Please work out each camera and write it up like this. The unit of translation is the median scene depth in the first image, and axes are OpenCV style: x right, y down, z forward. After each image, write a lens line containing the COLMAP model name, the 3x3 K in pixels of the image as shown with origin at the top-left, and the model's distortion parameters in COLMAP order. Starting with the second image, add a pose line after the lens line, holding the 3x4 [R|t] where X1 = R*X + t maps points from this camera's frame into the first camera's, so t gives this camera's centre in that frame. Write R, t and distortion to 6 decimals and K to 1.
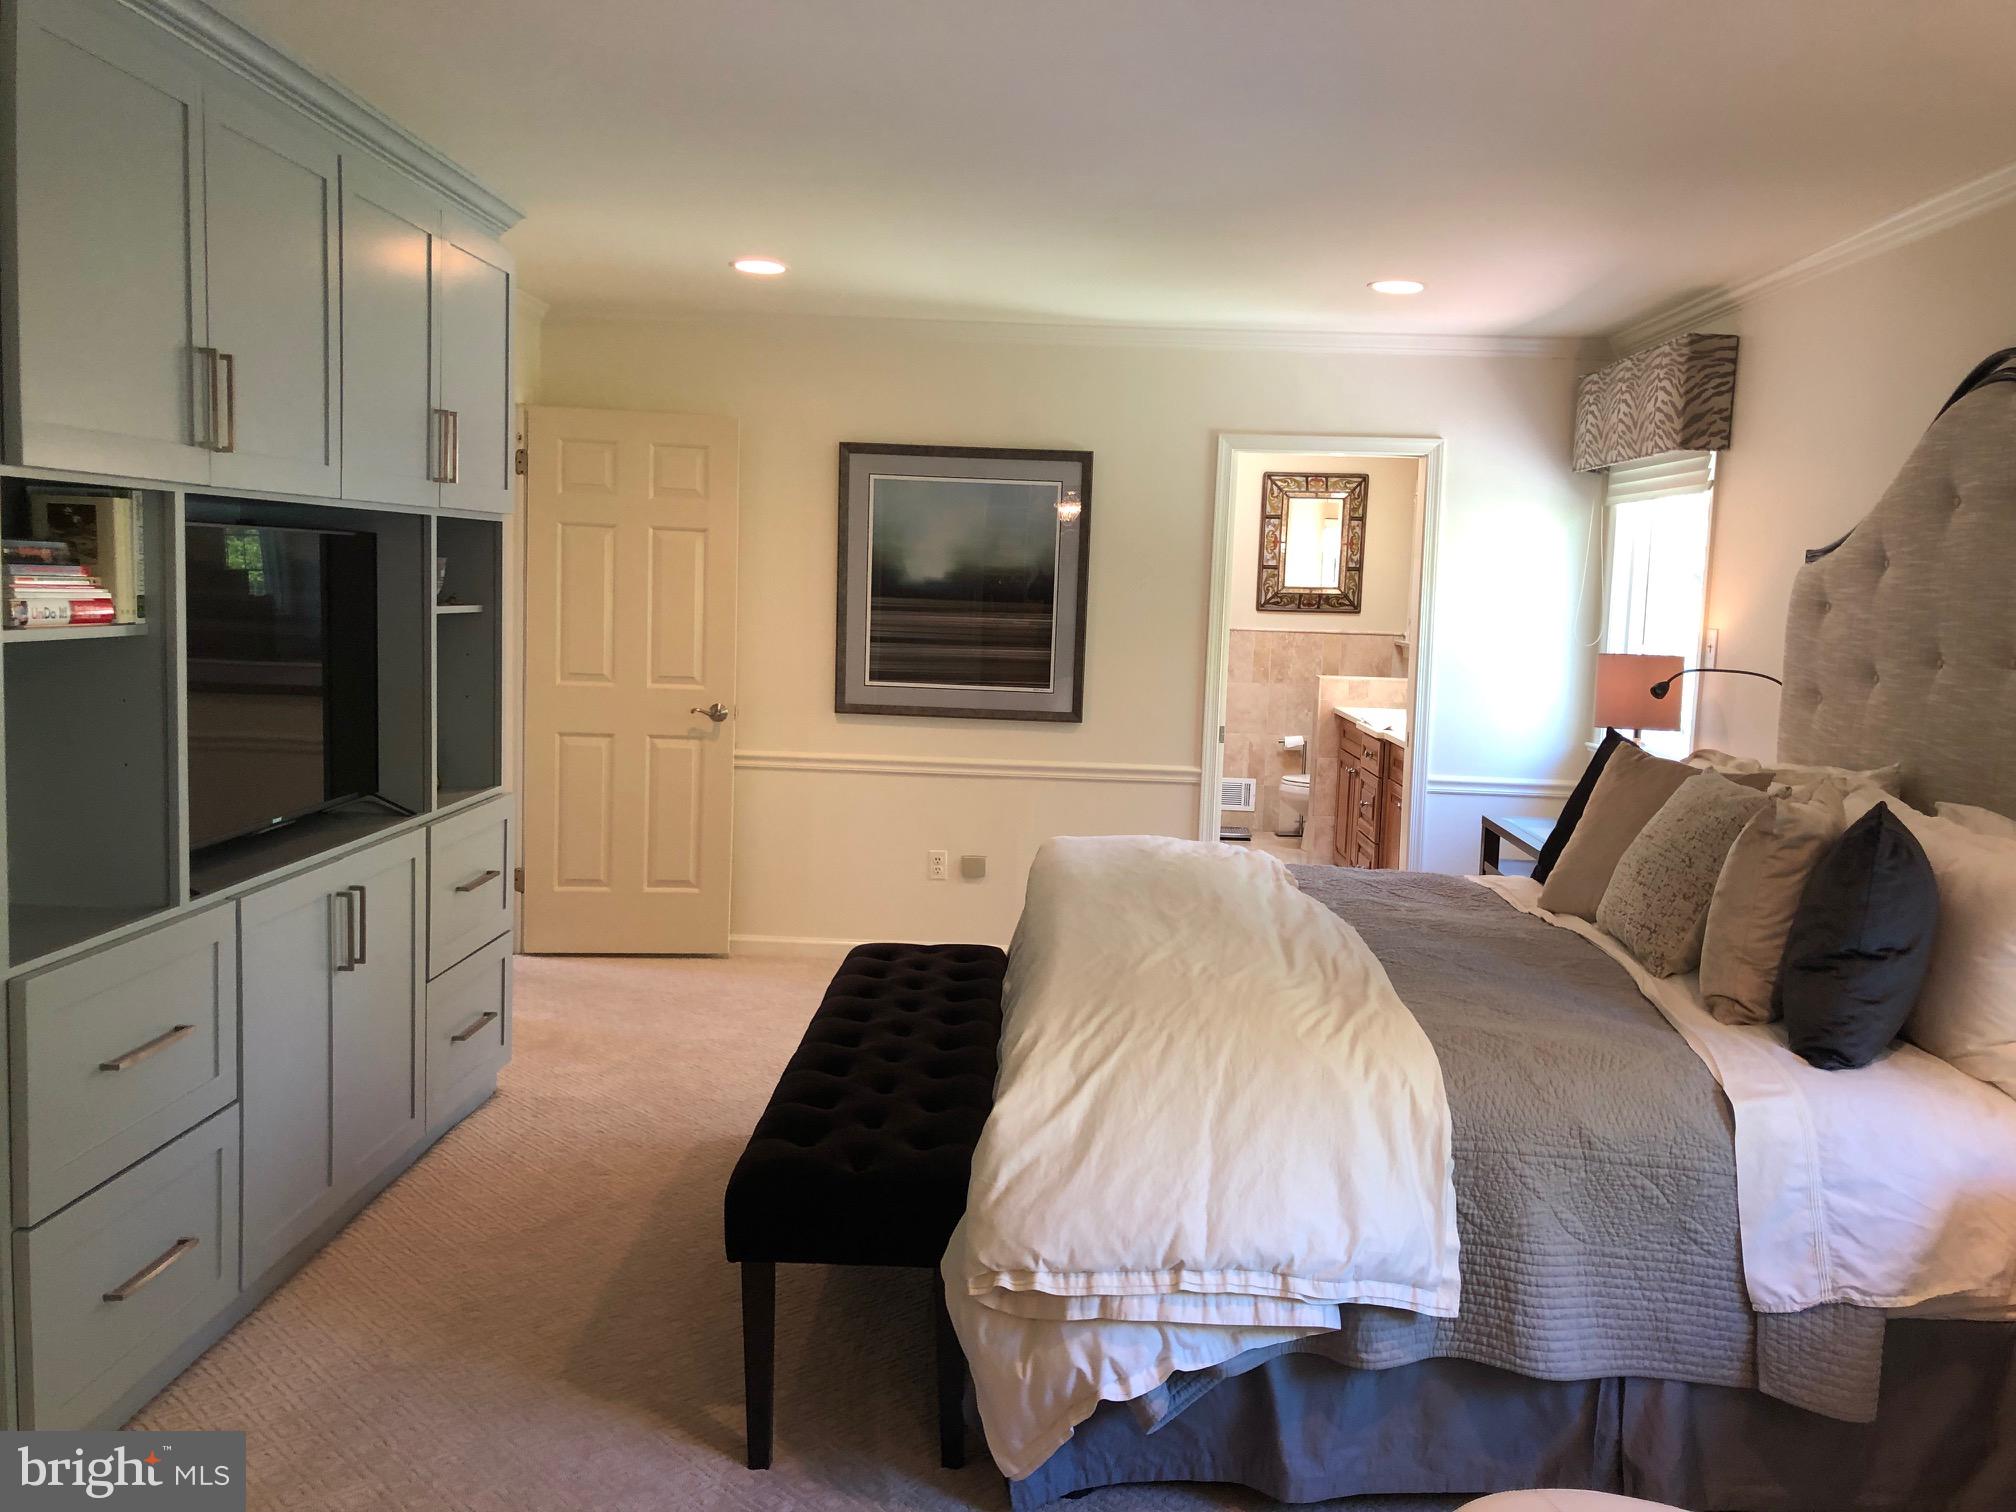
lens RADIAL K [[1683.4, 0, 1007.1], [0, 1683.4, 756.8], [0, 0, 1]] dist [0.050929, -0.001305]
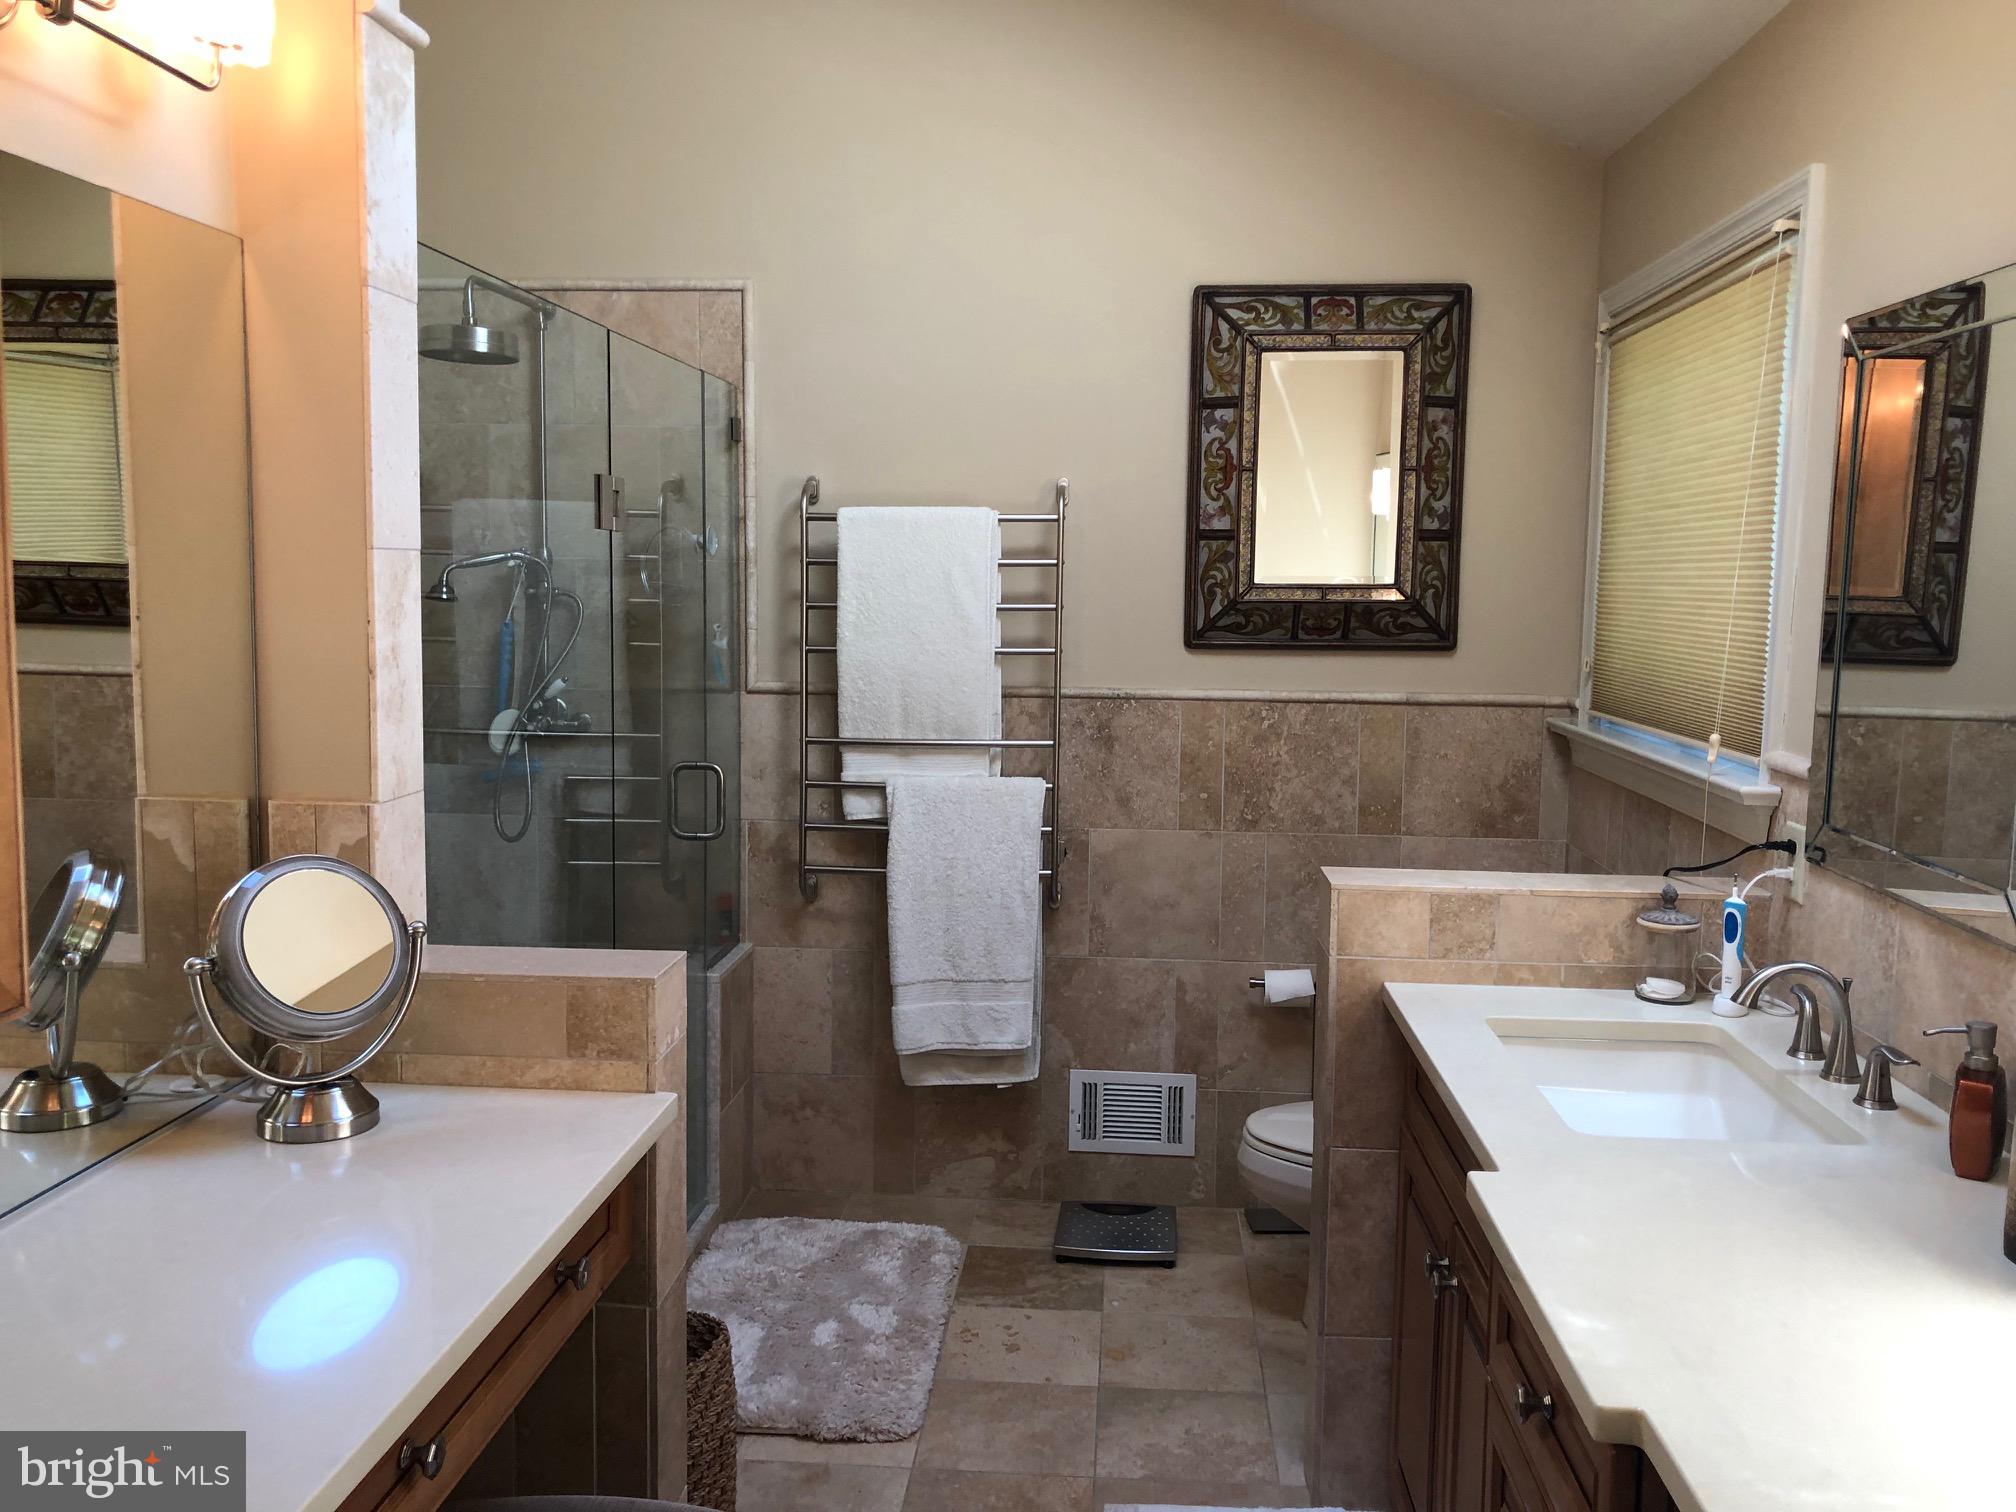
lens RADIAL K [[1683.4, 0, 1011.3], [0, 1683.4, 750.5], [0, 0, 1]] dist [0.050929, -0.001305]
pose [[0.998870, -0.017685, -0.044107, 0.125146], [0.017170, 0.999780, -0.012021, -0.059325], [0.044310, 0.011251, 0.998954, 0.612885]]
